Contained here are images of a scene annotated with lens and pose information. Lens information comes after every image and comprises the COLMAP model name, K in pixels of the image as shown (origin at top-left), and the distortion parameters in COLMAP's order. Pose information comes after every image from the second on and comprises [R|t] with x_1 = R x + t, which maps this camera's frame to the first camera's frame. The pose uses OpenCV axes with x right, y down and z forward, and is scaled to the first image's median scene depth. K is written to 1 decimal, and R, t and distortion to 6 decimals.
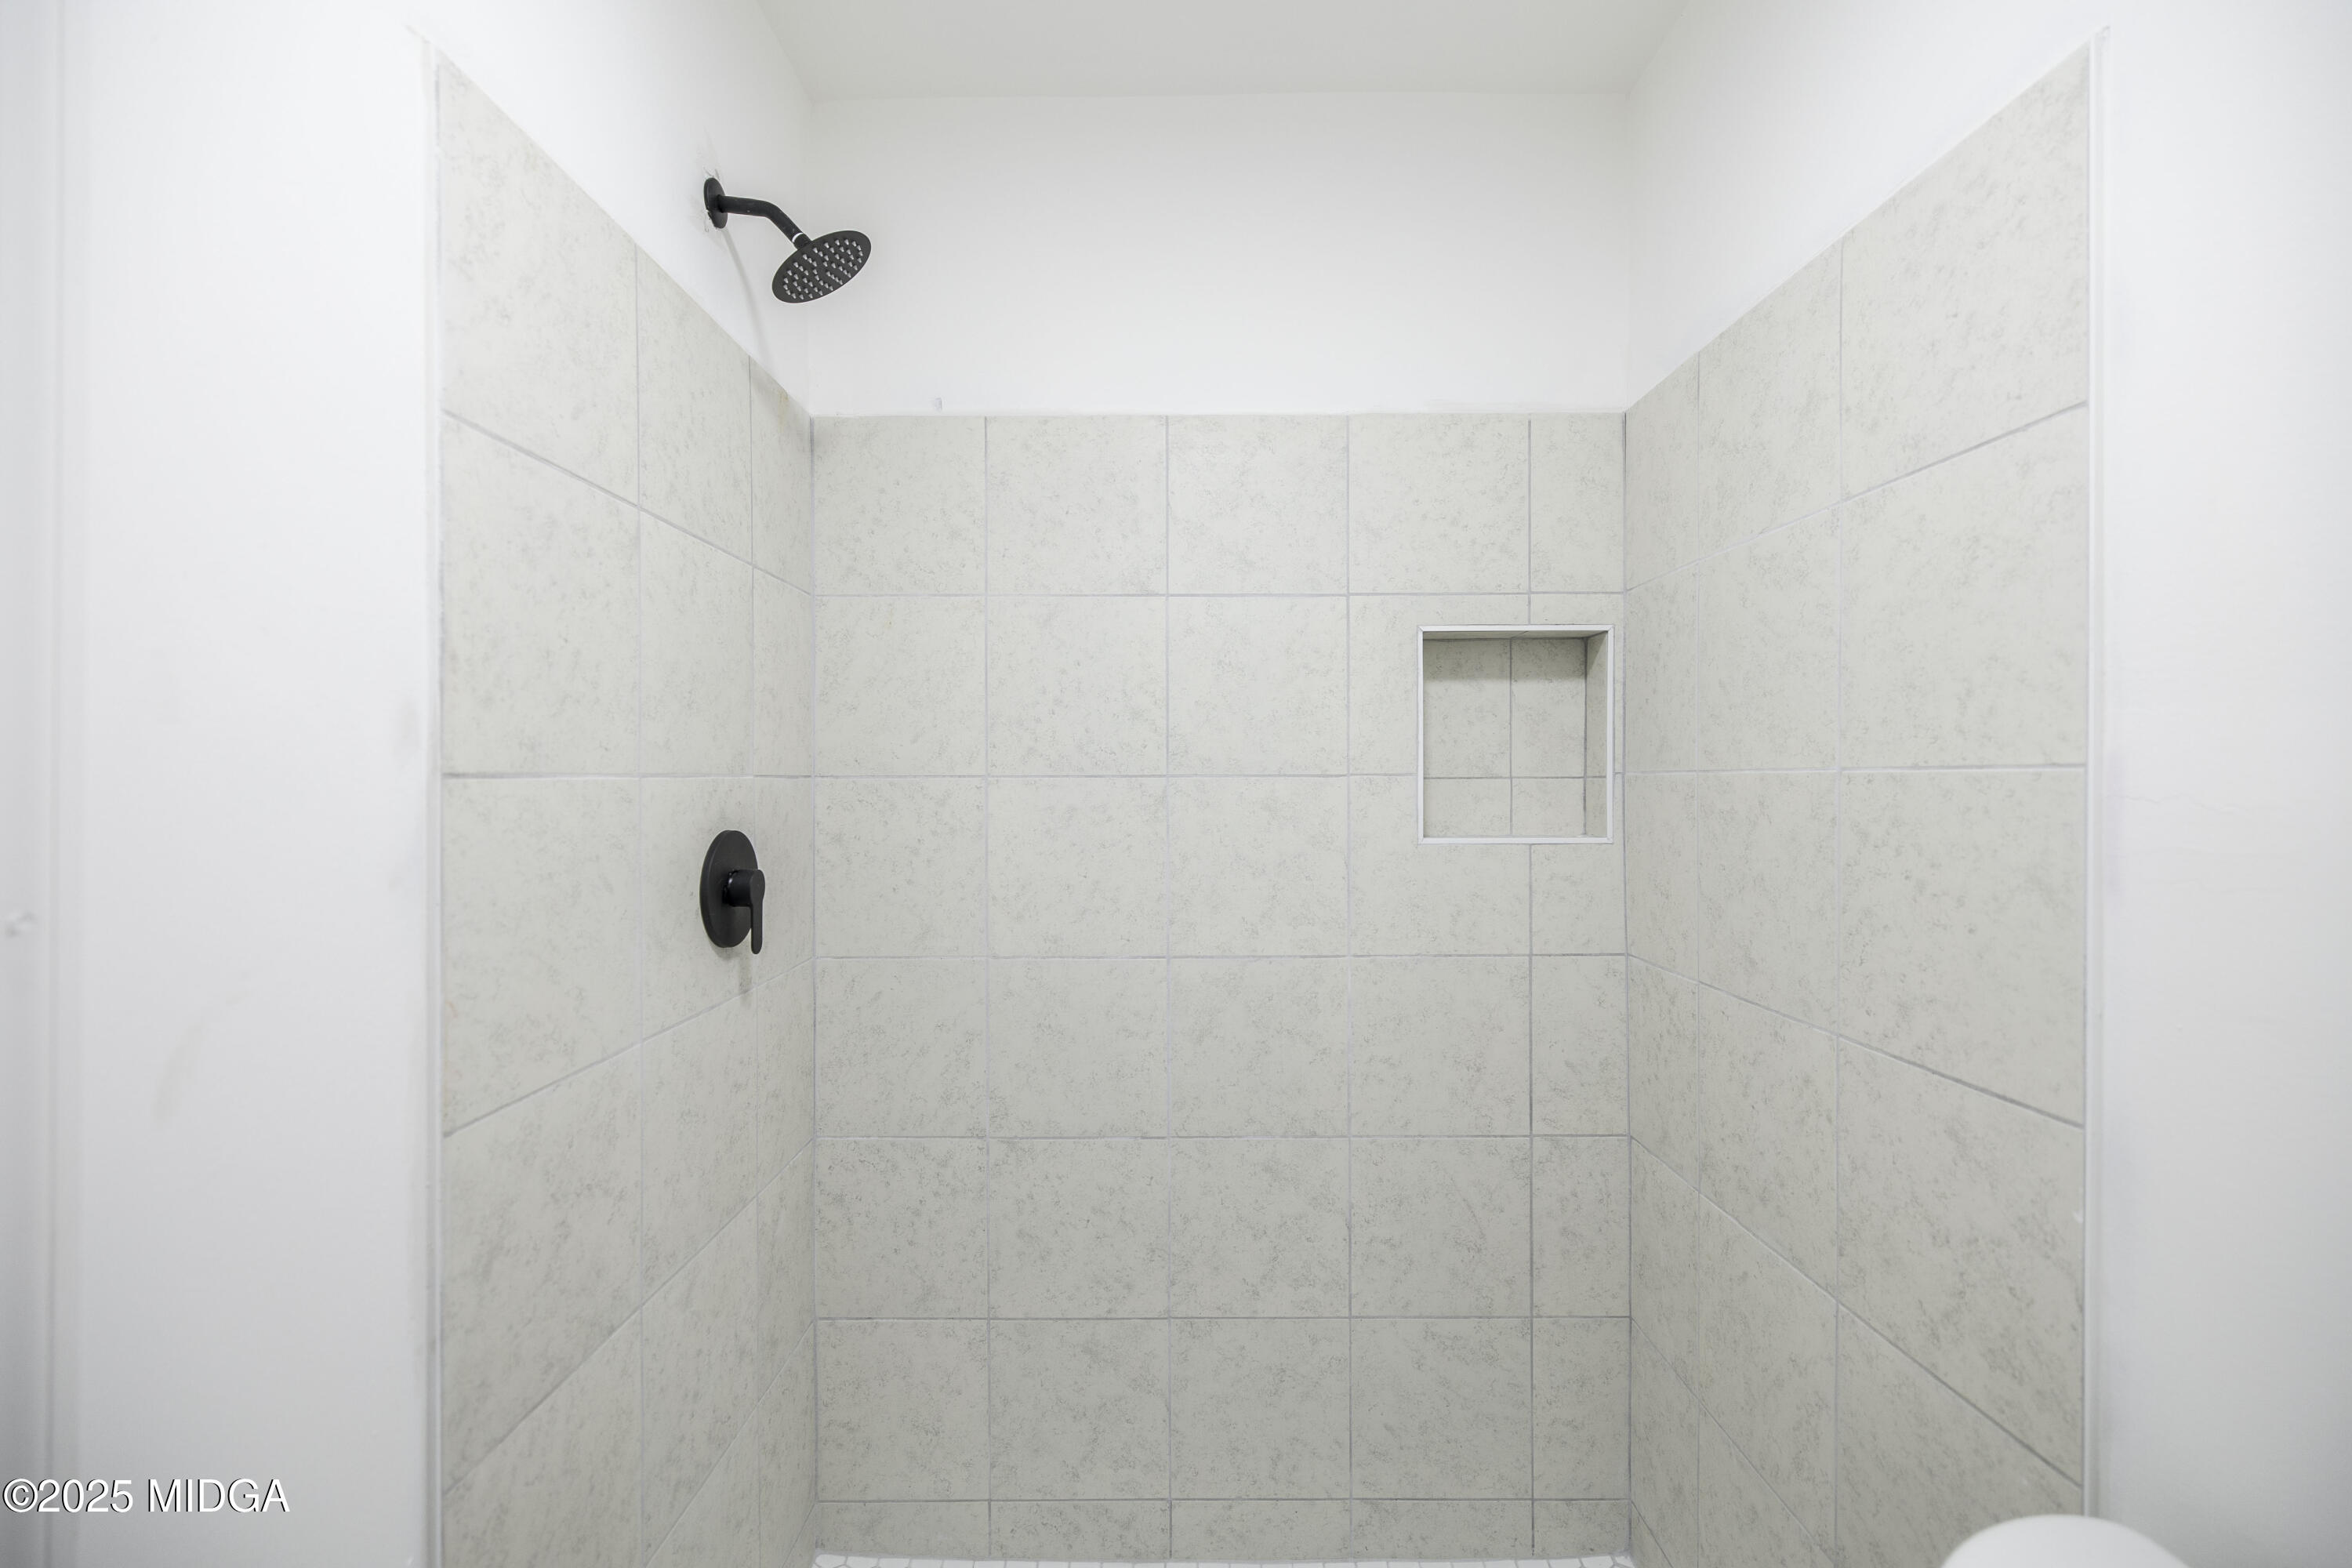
lens RADIAL K [[1000.1, 0, 1180.8], [0, 1000.1, 801.6], [0, 0, 1]] dist [0.001858, -0.000187]
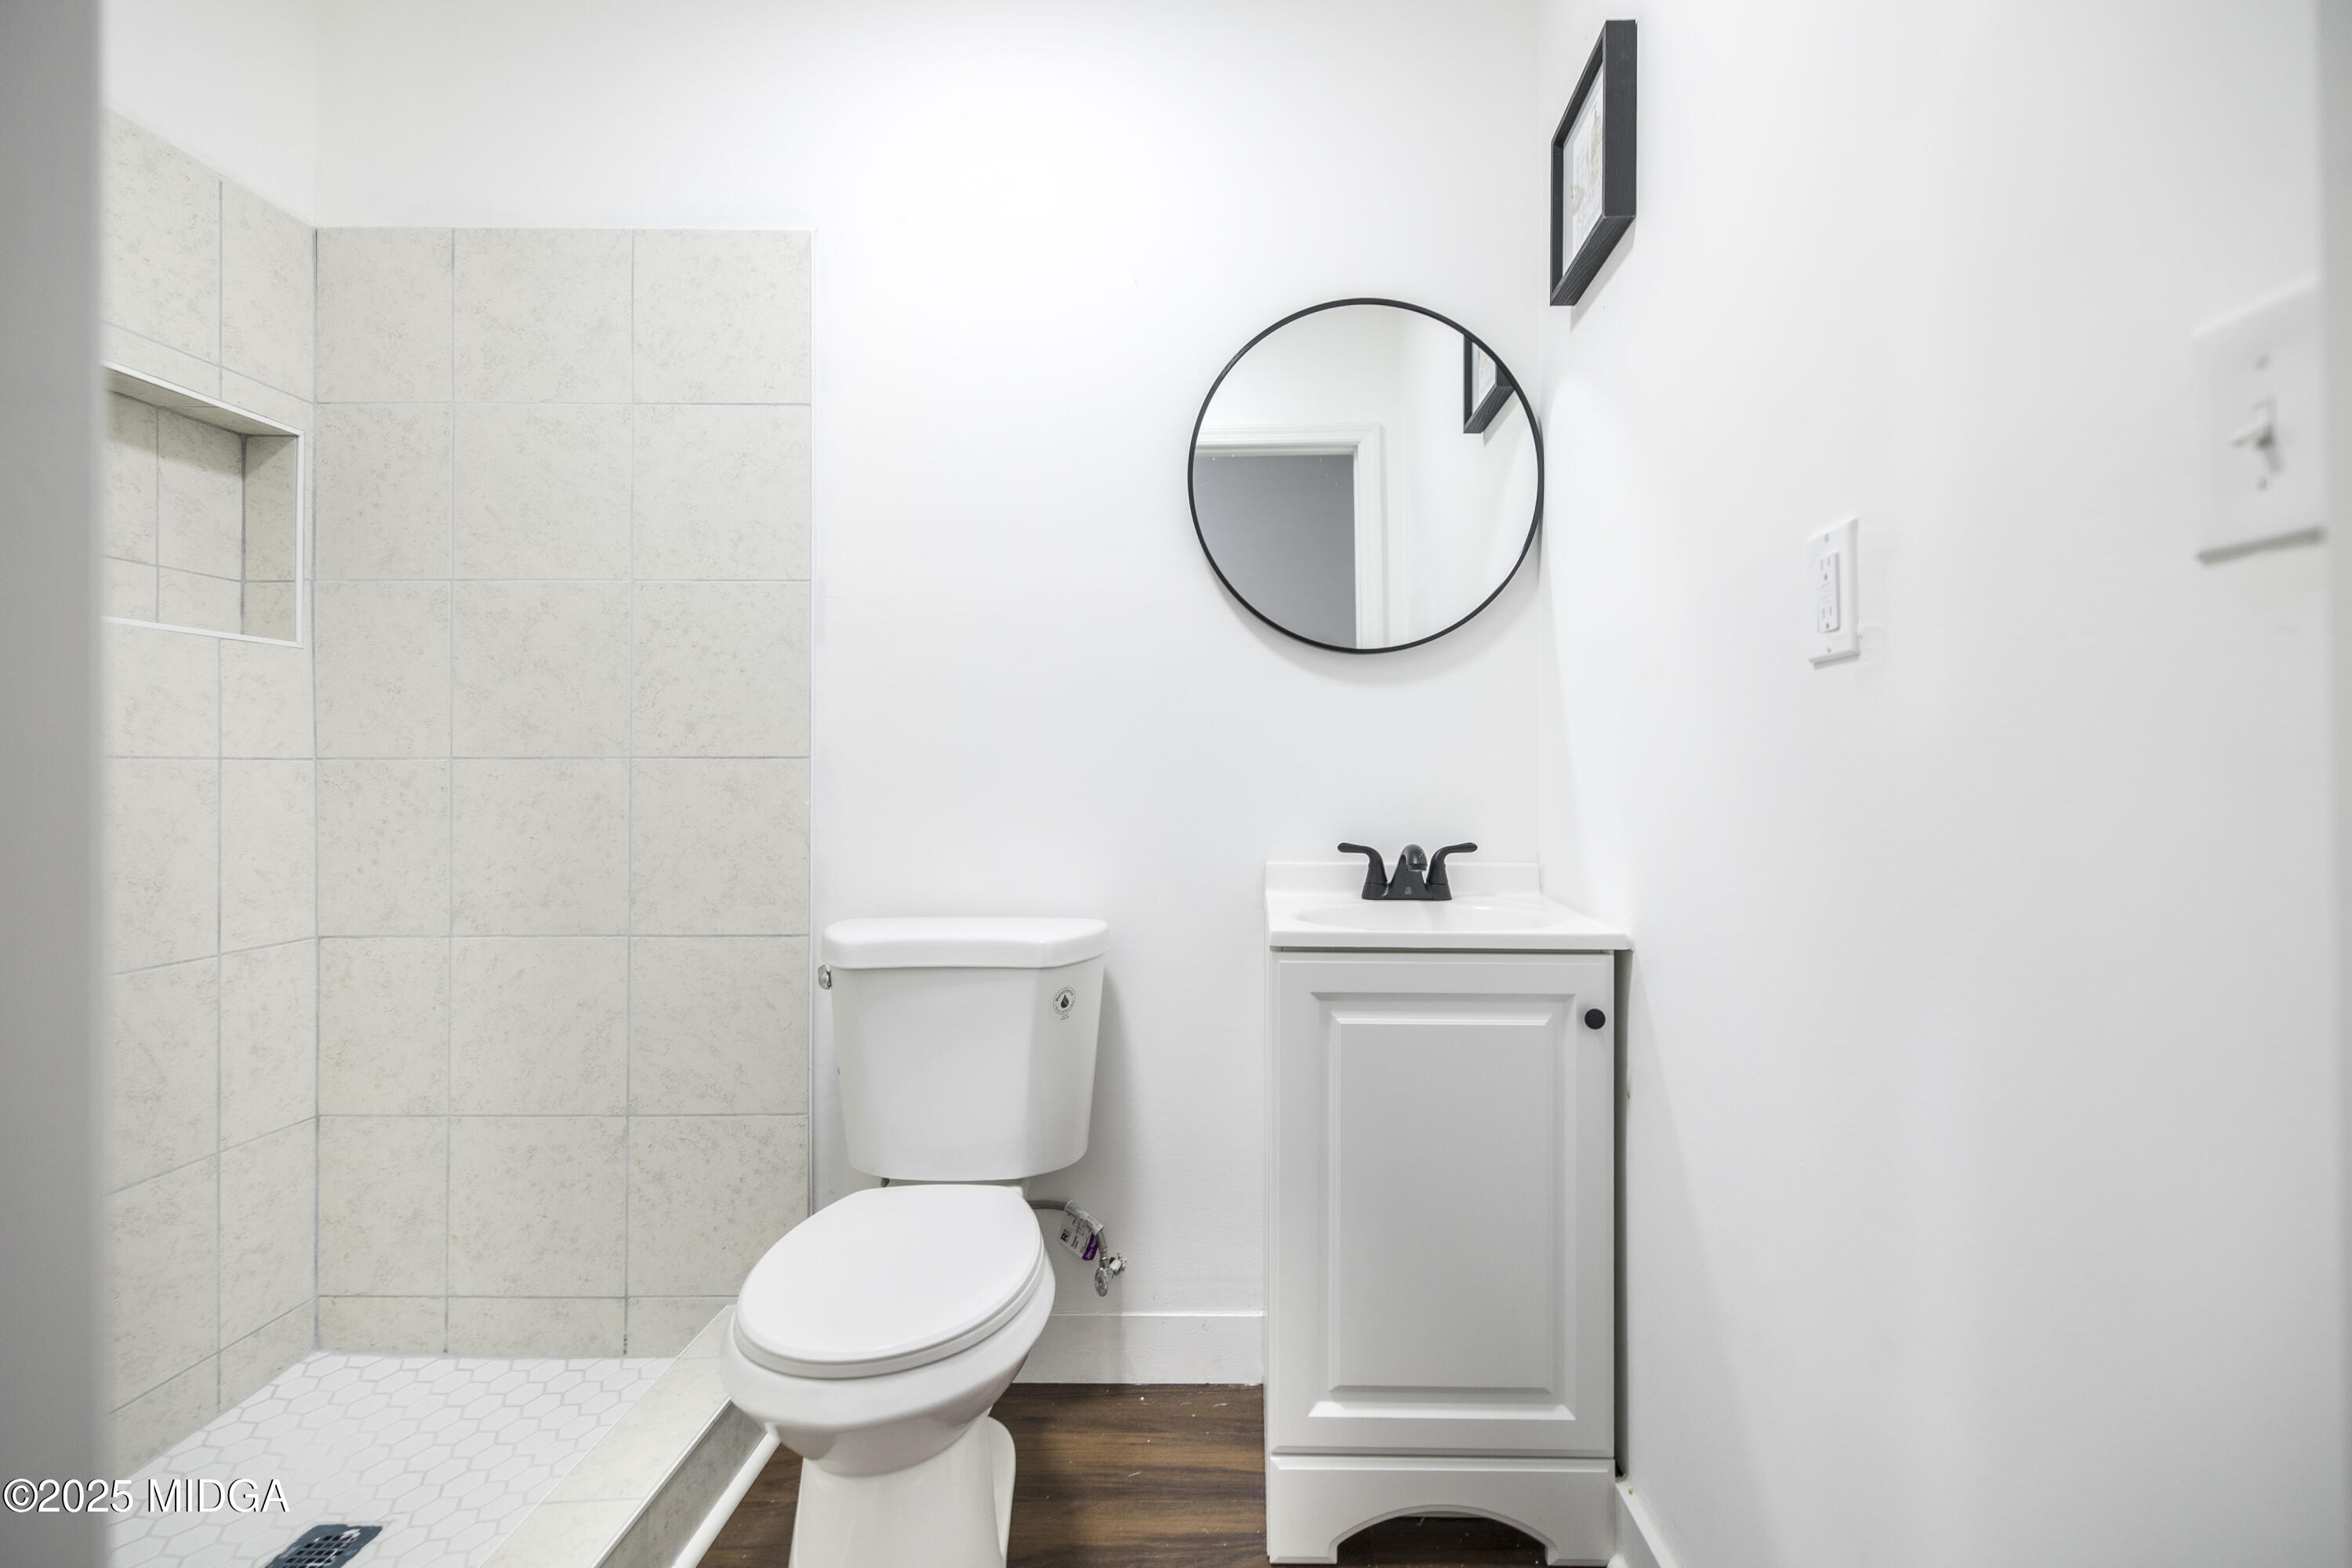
lens RADIAL K [[1000.1, 0, 1186.9], [0, 1000.1, 771.9], [0, 0, 1]] dist [0.001858, -0.000187]
pose [[0.047261, 0.001081, 0.998882, -0.537347], [0.009244, 0.999956, -0.001520, 0.177250], [-0.998840, 0.009306, 0.047249, 0.064236]]
